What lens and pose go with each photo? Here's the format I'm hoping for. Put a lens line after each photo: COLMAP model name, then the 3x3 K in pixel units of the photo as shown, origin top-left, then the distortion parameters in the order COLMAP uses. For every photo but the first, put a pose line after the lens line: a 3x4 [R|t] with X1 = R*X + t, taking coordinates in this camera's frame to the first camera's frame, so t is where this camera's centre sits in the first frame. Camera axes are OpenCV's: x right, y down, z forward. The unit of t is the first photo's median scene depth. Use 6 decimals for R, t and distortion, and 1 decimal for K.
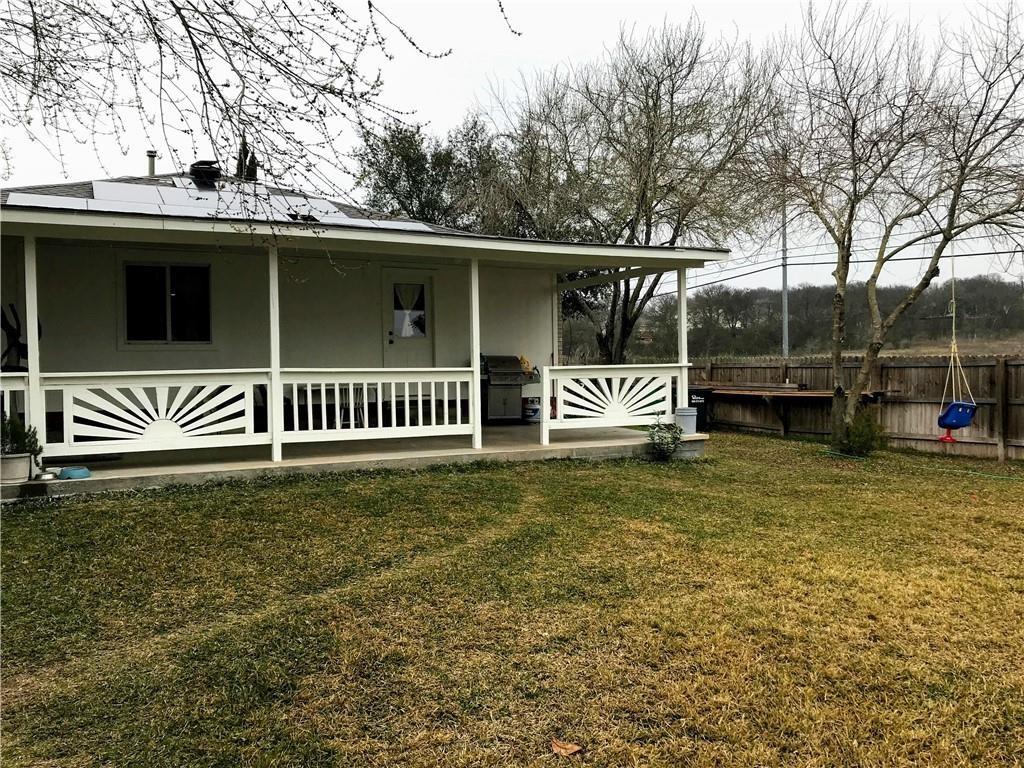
lens RADIAL K [[833.4, 0, 512.0], [0, 833.4, 384.0], [0, 0, 1]] dist [0.019945, -0.002097]
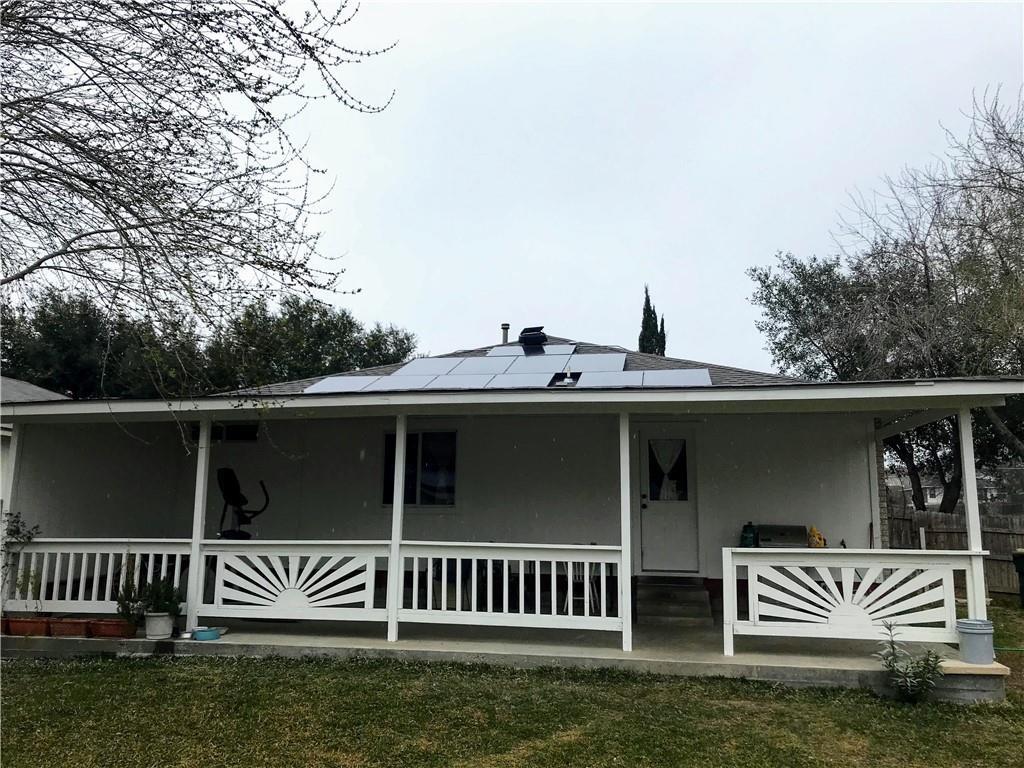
lens RADIAL K [[842.1, 0, 512.0], [0, 842.1, 384.0], [0, 0, 1]] dist [0.004753, 0.008516]
pose [[0.787461, -0.073467, -0.611971, 0.386262], [-0.031917, 0.986678, -0.159521, -0.041937], [0.615538, 0.145149, 0.774626, 0.275398]]
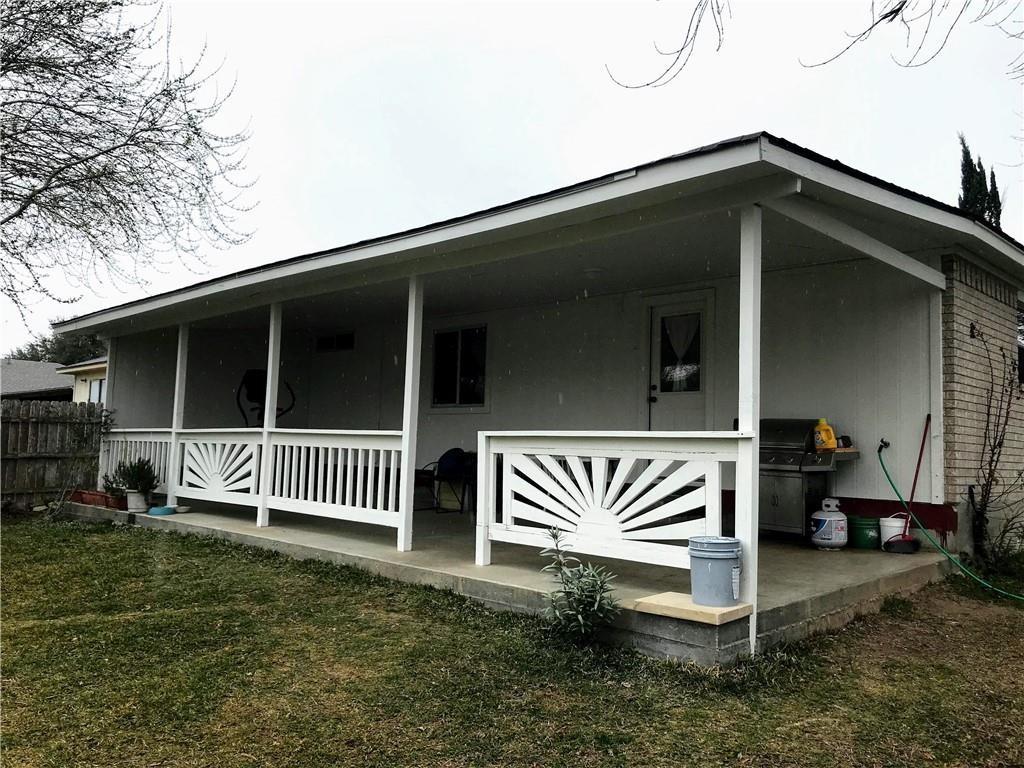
lens RADIAL K [[833.4, 0, 512.0], [0, 833.4, 384.0], [0, 0, 1]] dist [0.019945, -0.002097]
pose [[0.302672, -0.046357, -0.951967, 0.646973], [-0.042097, 0.997191, -0.061944, -0.019967], [0.952165, 0.058824, 0.299870, 0.881507]]
